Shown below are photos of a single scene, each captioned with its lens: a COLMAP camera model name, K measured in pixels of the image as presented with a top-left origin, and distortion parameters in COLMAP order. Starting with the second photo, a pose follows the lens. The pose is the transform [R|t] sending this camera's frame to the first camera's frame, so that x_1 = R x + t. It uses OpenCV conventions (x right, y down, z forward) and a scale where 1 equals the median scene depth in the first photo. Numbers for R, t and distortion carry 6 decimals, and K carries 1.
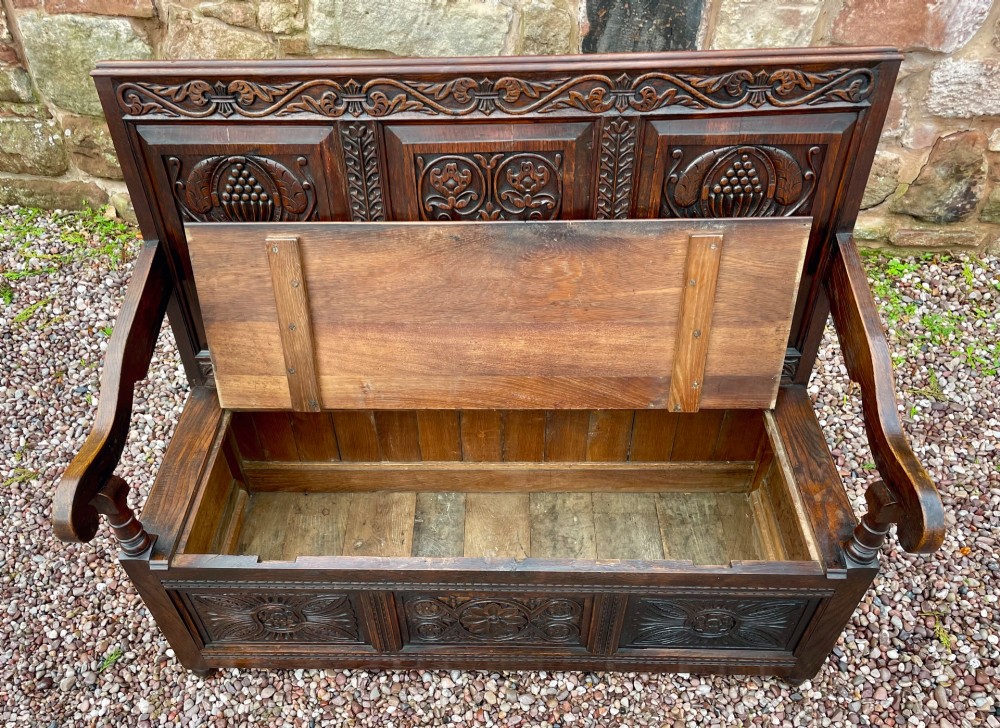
lens RADIAL K [[790.3, 0, 476.0], [0, 790.3, 390.1], [0, 0, 1]] dist [0.076473, -0.093939]
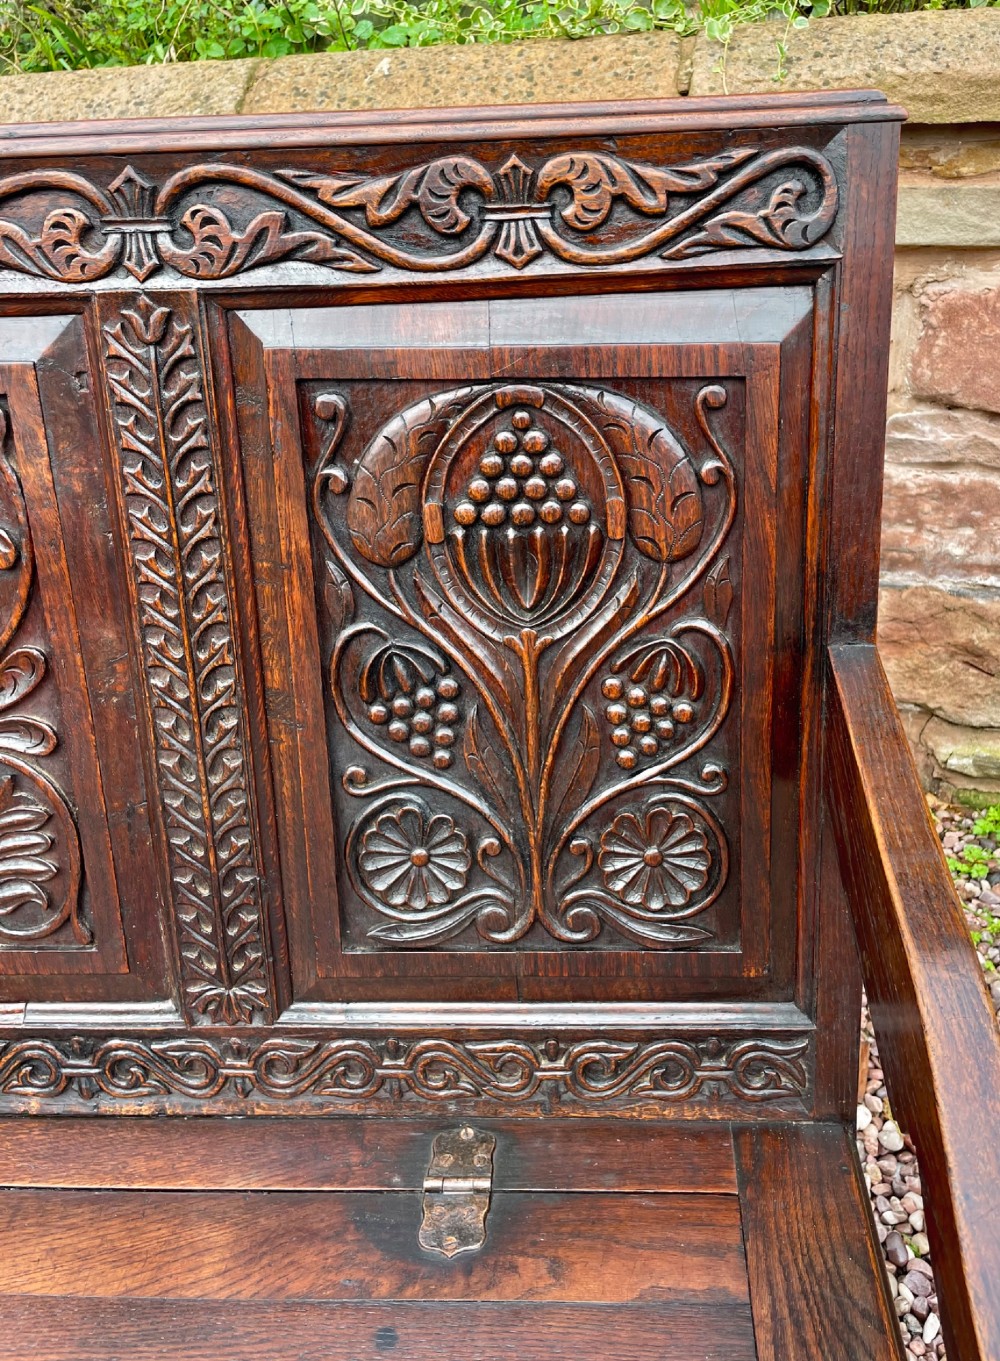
lens RADIAL K [[1139.3, 0, 561.7], [0, 1139.3, 610.5], [0, 0, 1]] dist [0.107021, -0.151223]
pose [[0.999849, 0.004594, -0.016787, 0.303699], [-0.010679, 0.923571, -0.383279, -0.017993], [0.013743, 0.383400, 0.923480, 0.477257]]
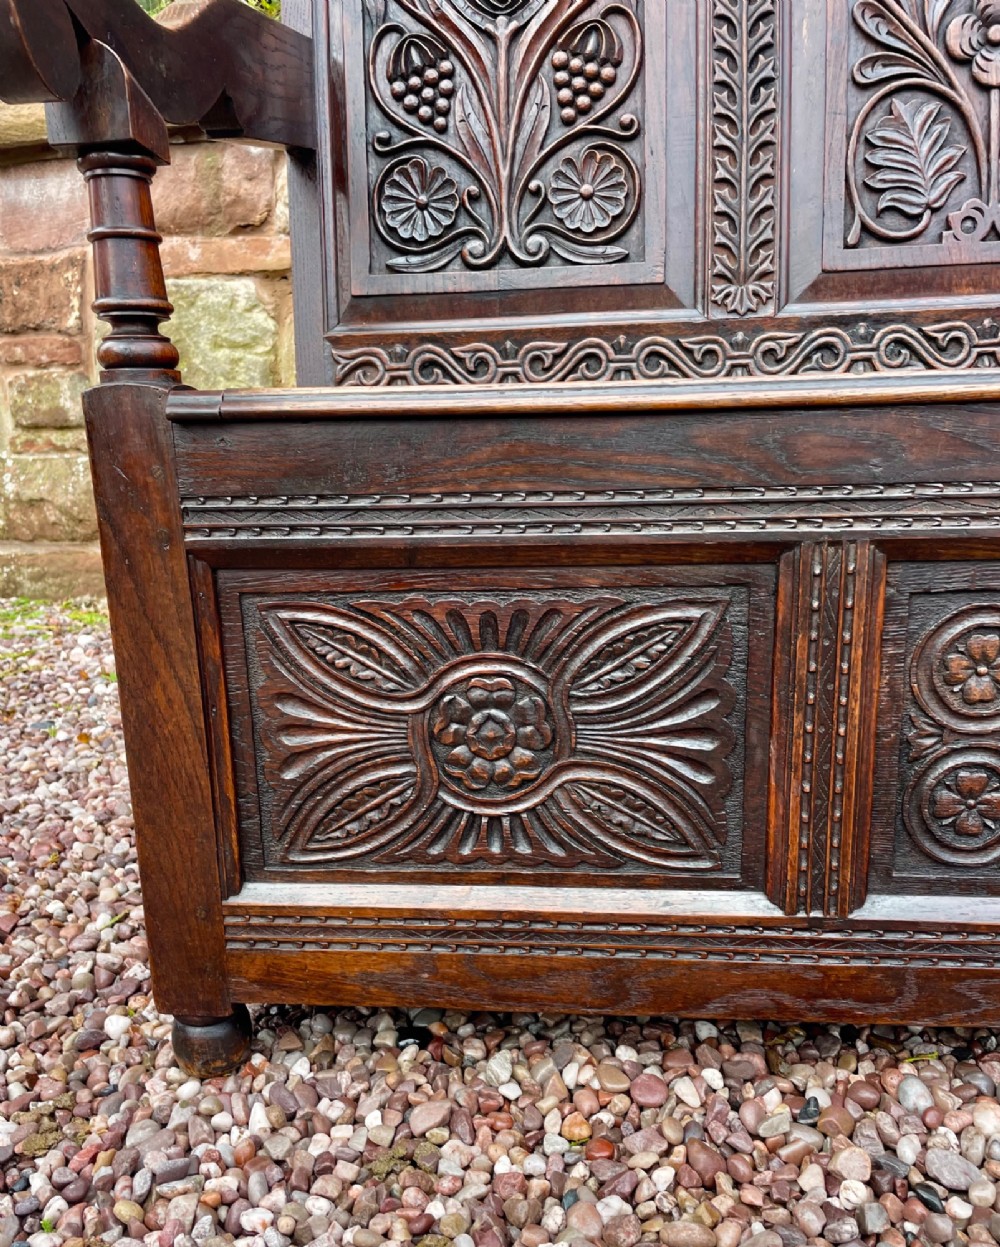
lens RADIAL K [[1051.9, 0, 517.6], [0, 1051.9, 702.2], [0, 0, 1]] dist [0.079822, -0.102355]
pose [[0.997545, 0.020374, -0.066992, -0.197006], [-0.051543, 0.861249, -0.505562, 0.463432], [0.047397, 0.507774, 0.860186, 0.588589]]
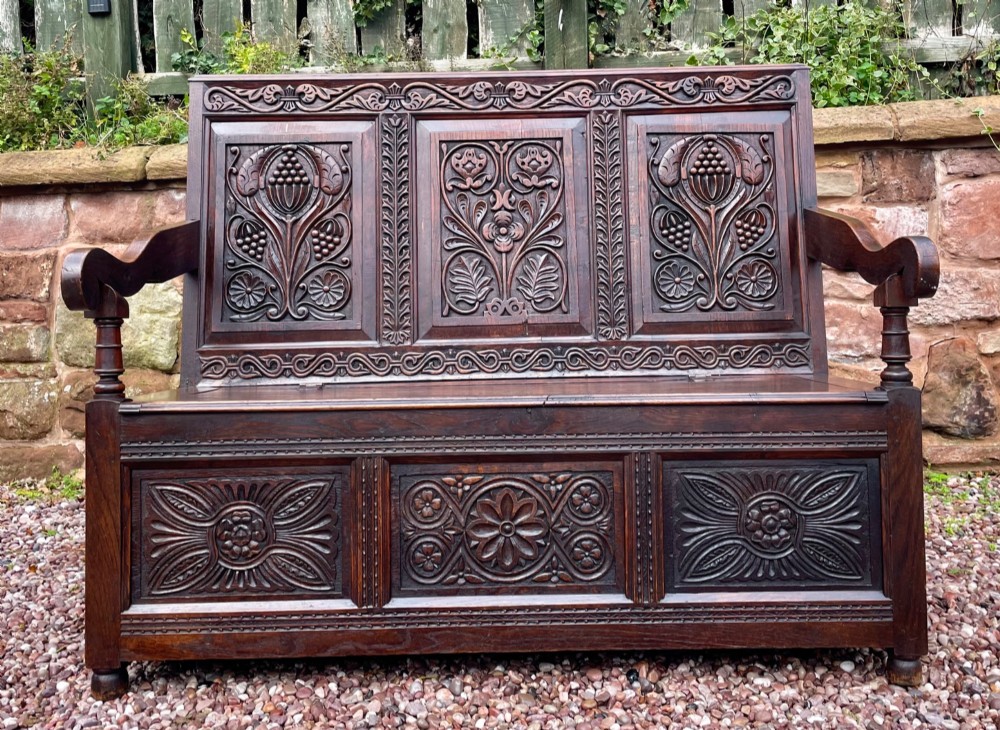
lens RADIAL K [[970.9, 0, 523.7], [0, 970.9, 303.0], [0, 0, 1]] dist [0.112674, -0.164522]
pose [[0.999205, 0.013361, 0.037548, -0.002166], [0.017668, 0.695993, -0.717831, 0.794911], [-0.035724, 0.717924, 0.695204, 0.120302]]
